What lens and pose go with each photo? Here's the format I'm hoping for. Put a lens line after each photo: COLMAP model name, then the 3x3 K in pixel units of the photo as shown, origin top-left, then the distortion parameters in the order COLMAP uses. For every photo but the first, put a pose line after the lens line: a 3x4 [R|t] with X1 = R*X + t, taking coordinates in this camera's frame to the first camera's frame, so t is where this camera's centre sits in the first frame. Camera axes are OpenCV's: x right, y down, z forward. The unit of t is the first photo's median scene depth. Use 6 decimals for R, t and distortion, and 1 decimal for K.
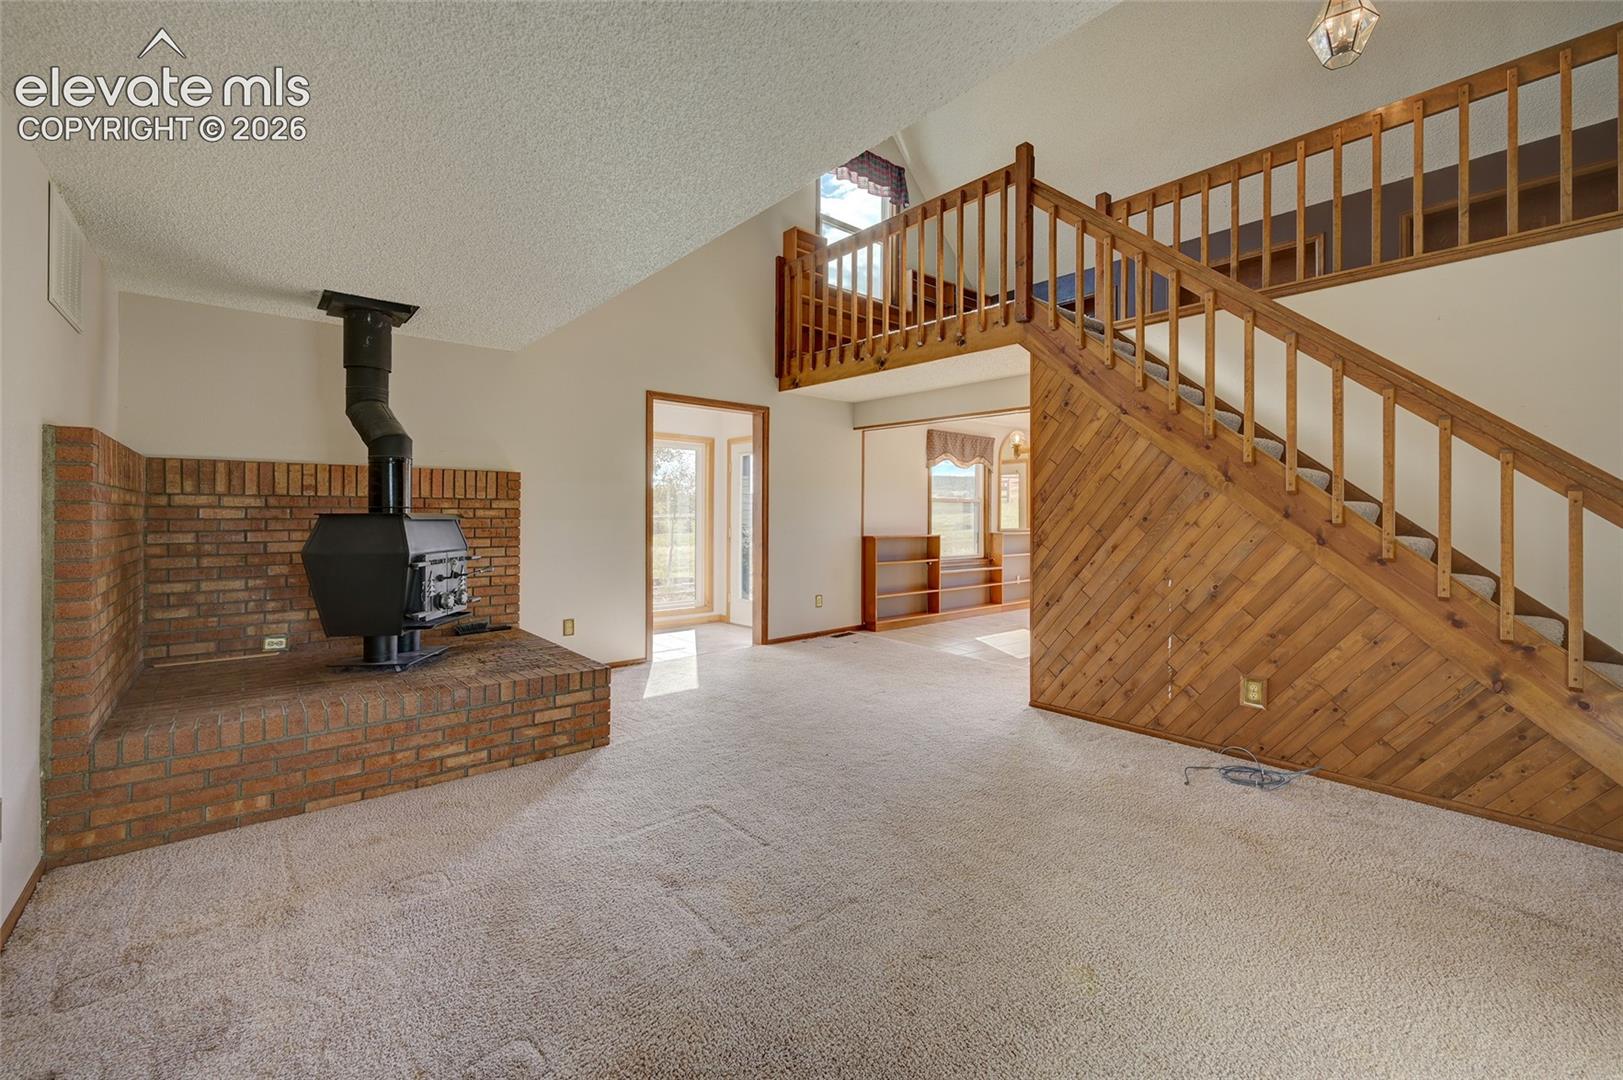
lens RADIAL K [[672.7, 0, 809.1], [0, 672.7, 511.5], [0, 0, 1]] dist [-0.001294, -0.000161]
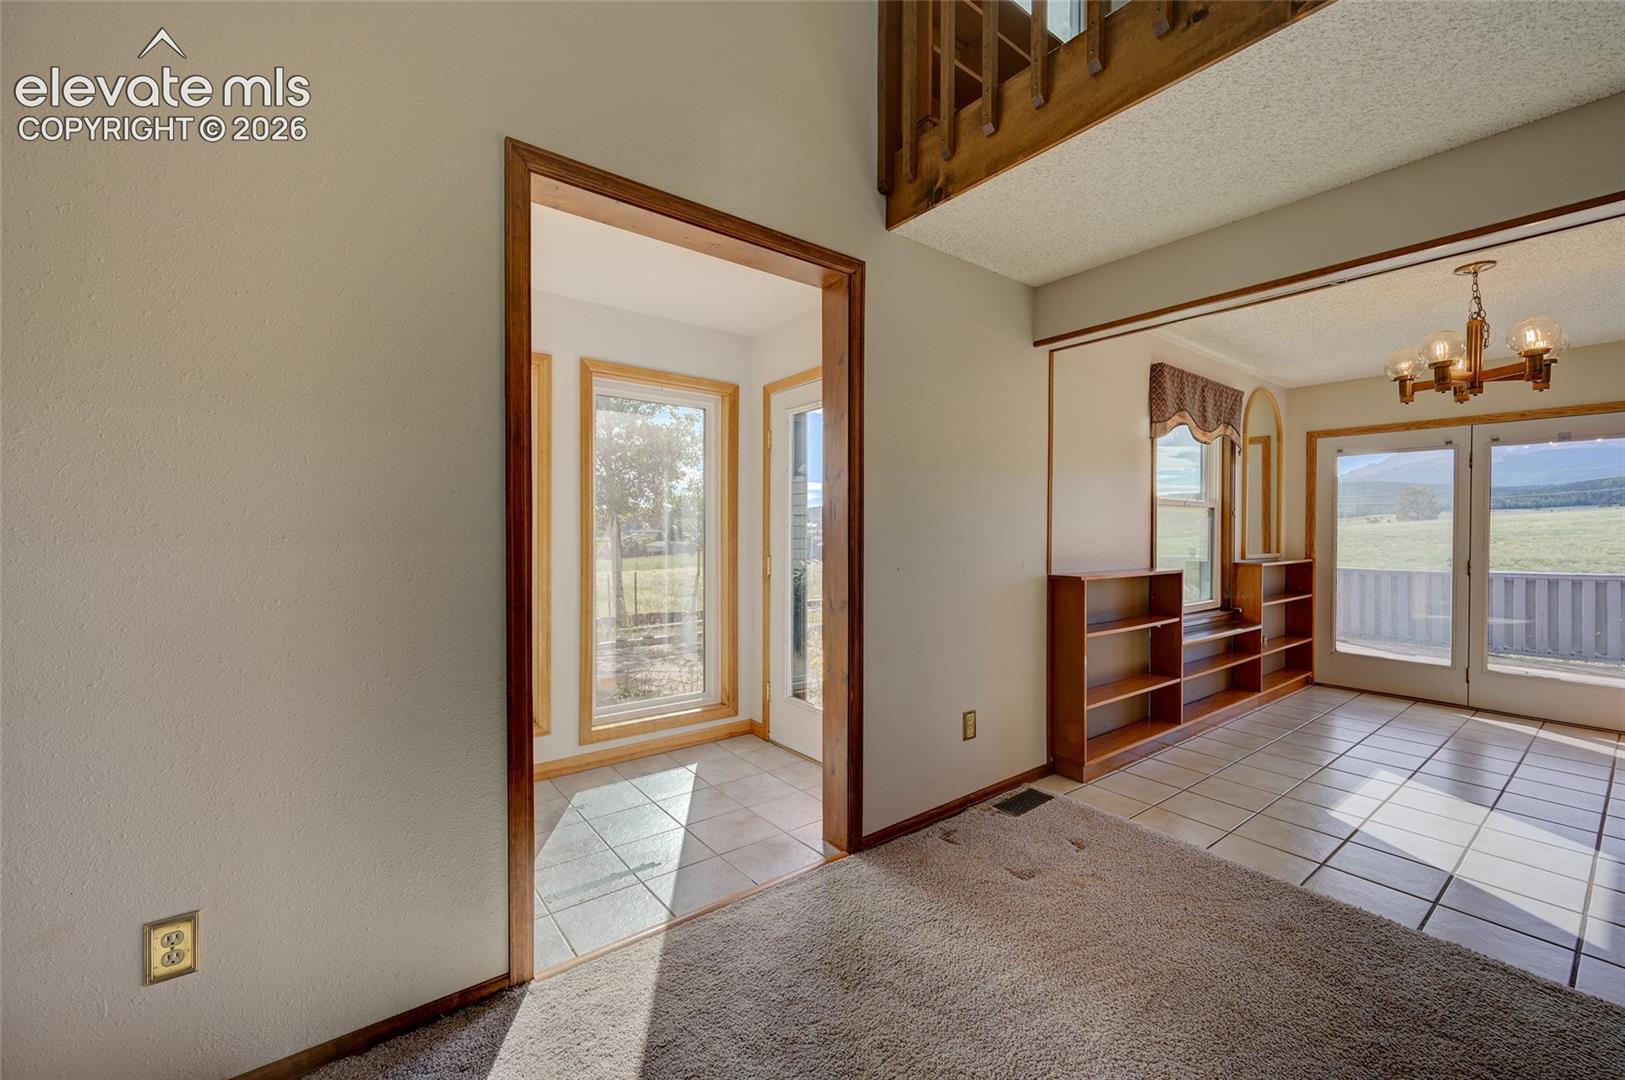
lens RADIAL K [[640.7, 0, 817.8], [0, 640.7, 535.3], [0, 0, 1]] dist [-0.001984, -0.000240]
pose [[0.999115, -0.001946, -0.042020, -0.081432], [0.002248, 0.999972, 0.007130, 0.006361], [0.042005, -0.007218, 0.999091, 0.700937]]
